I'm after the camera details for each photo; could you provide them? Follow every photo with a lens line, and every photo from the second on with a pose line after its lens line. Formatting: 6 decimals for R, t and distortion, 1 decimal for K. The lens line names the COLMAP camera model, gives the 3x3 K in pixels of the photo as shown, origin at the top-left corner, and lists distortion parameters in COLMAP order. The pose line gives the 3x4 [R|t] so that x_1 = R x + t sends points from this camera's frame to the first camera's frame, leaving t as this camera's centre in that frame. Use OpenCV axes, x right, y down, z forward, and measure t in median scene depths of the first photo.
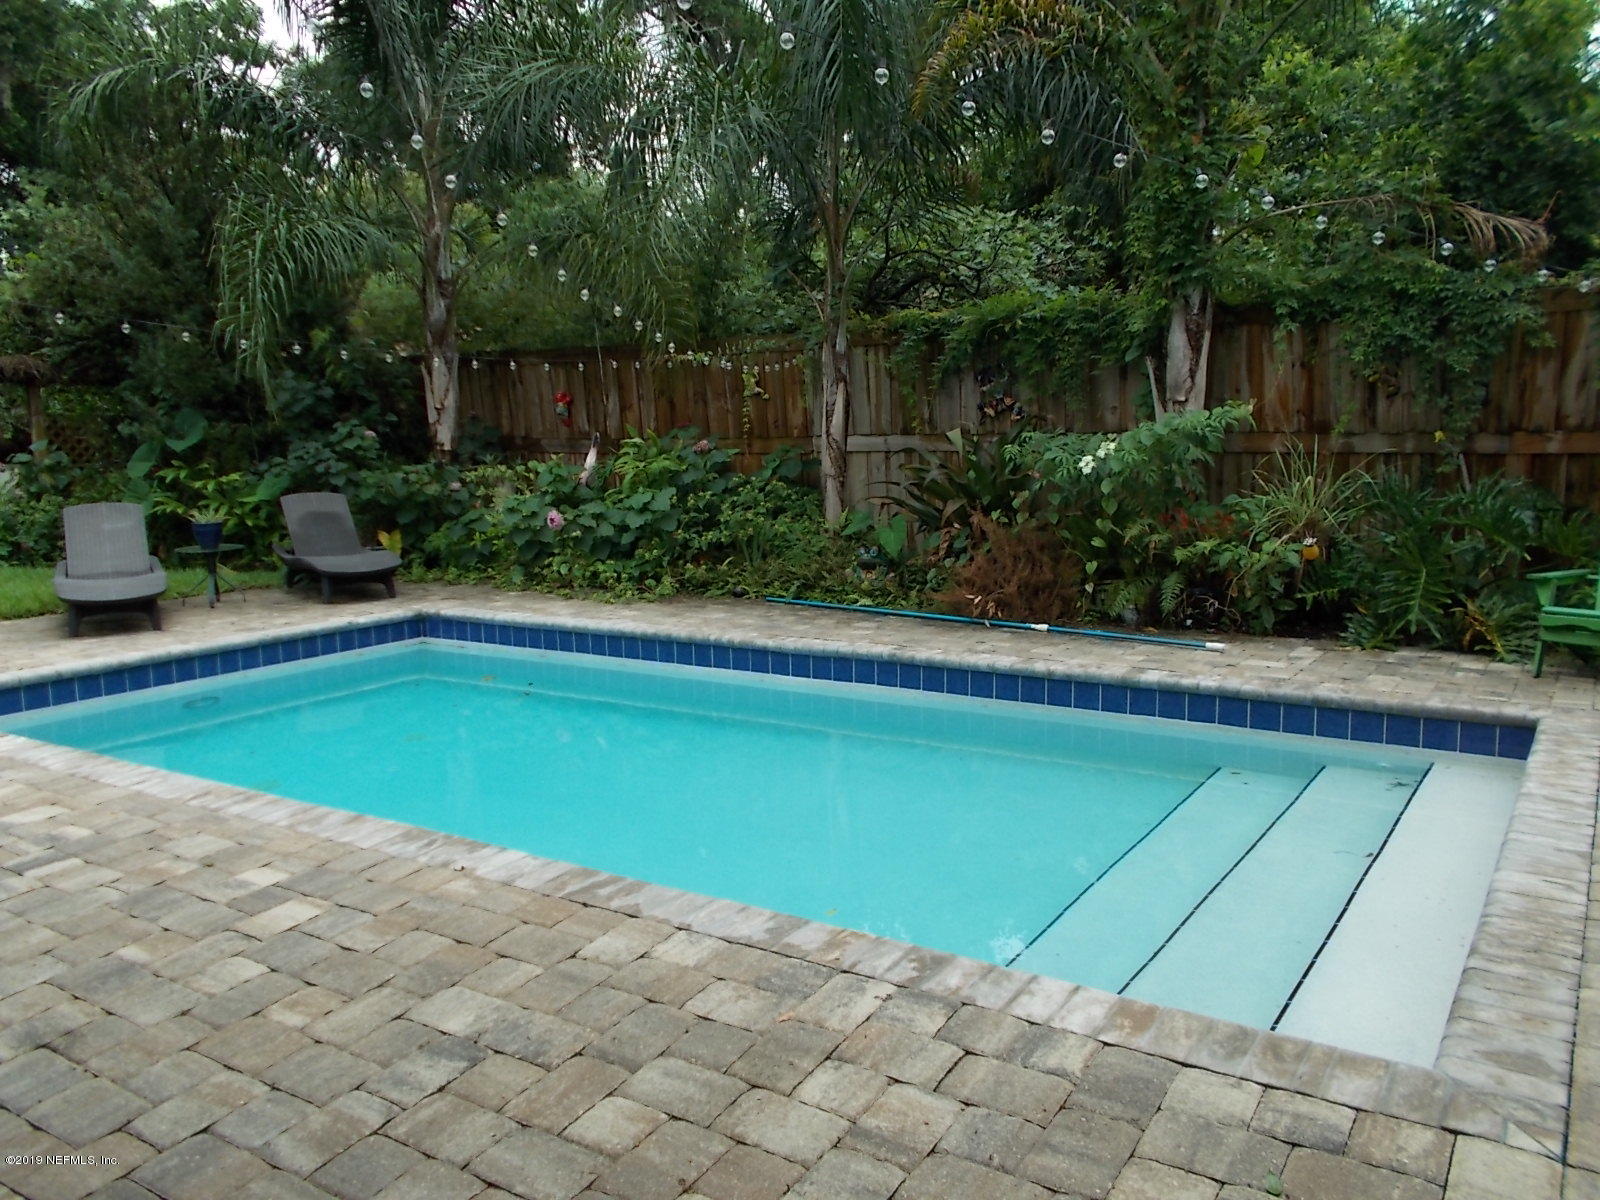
lens RADIAL K [[1222.4, 0, 795.5], [0, 1222.4, 591.6], [0, 0, 1]] dist [0.000073, -0.017077]
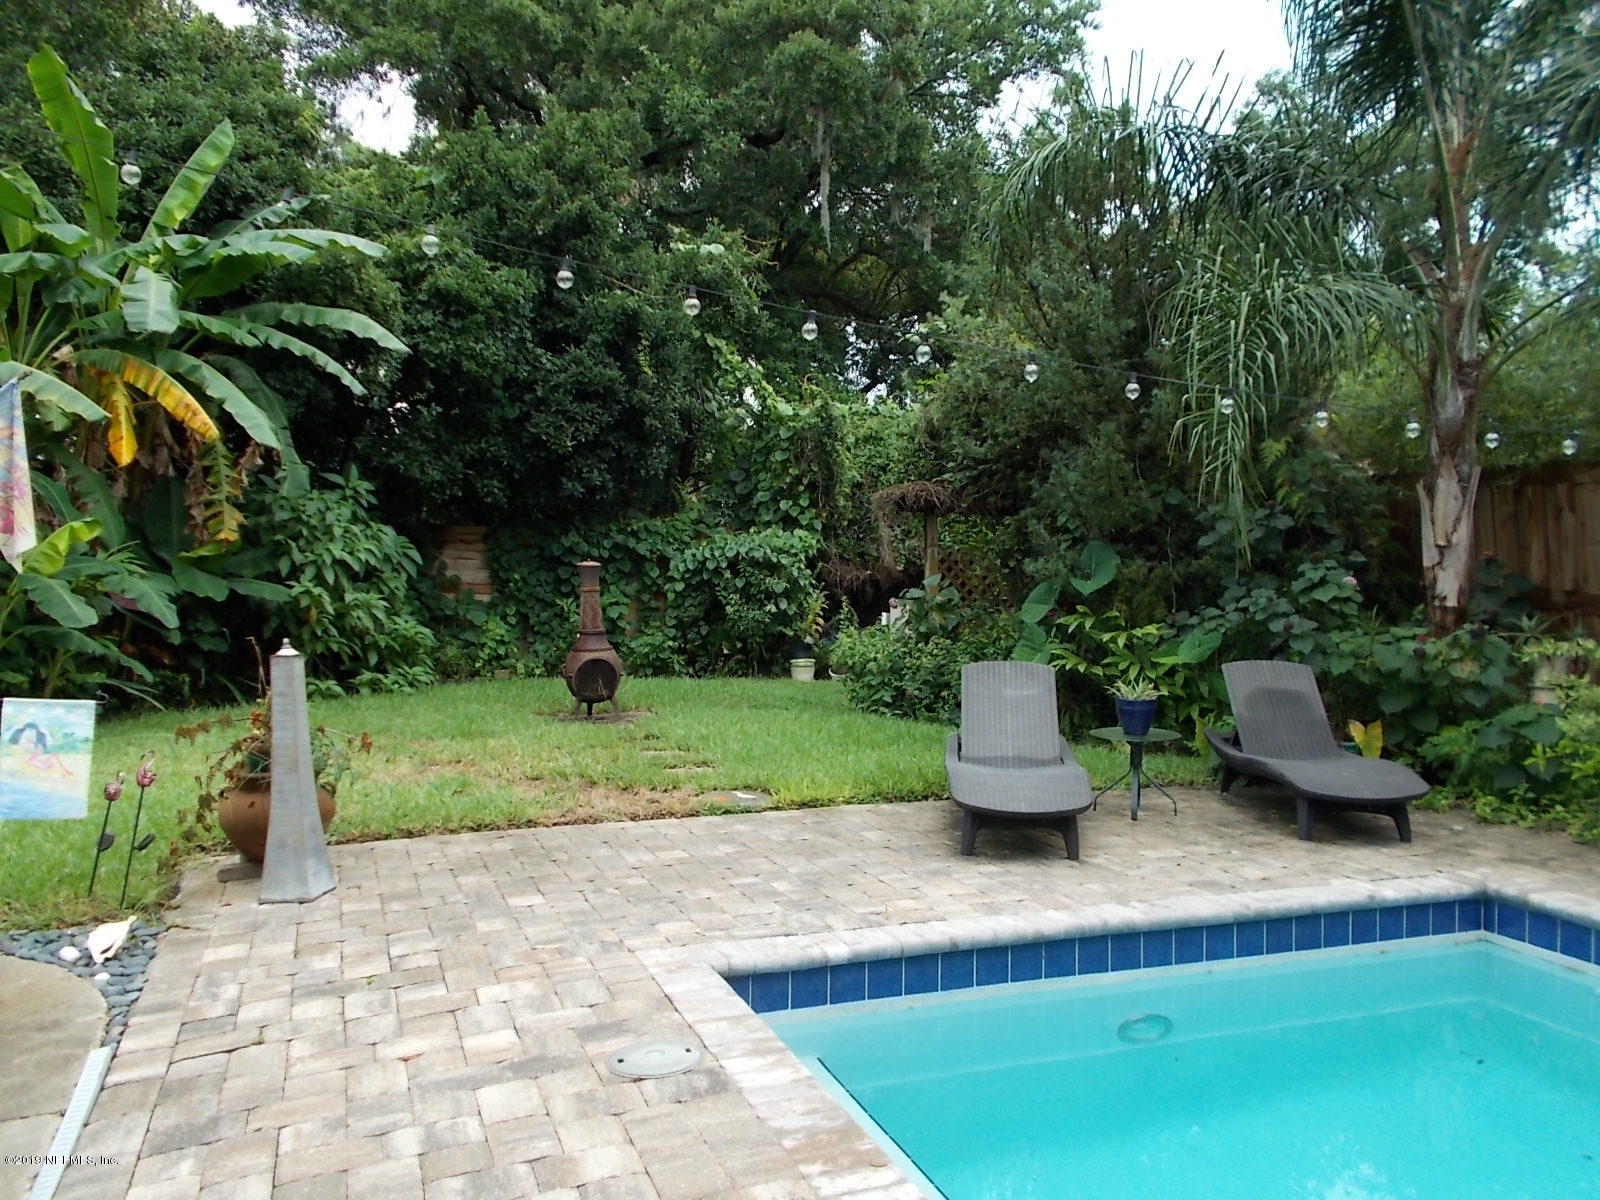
lens RADIAL K [[1222.4, 0, 795.5], [0, 1222.4, 591.6], [0, 0, 1]] dist [0.000073, -0.017077]
pose [[0.797198, 0.035937, -0.602647, -0.170991], [-0.102087, 0.991876, -0.075897, -0.035832], [0.595024, 0.122027, 0.794390, 0.245261]]
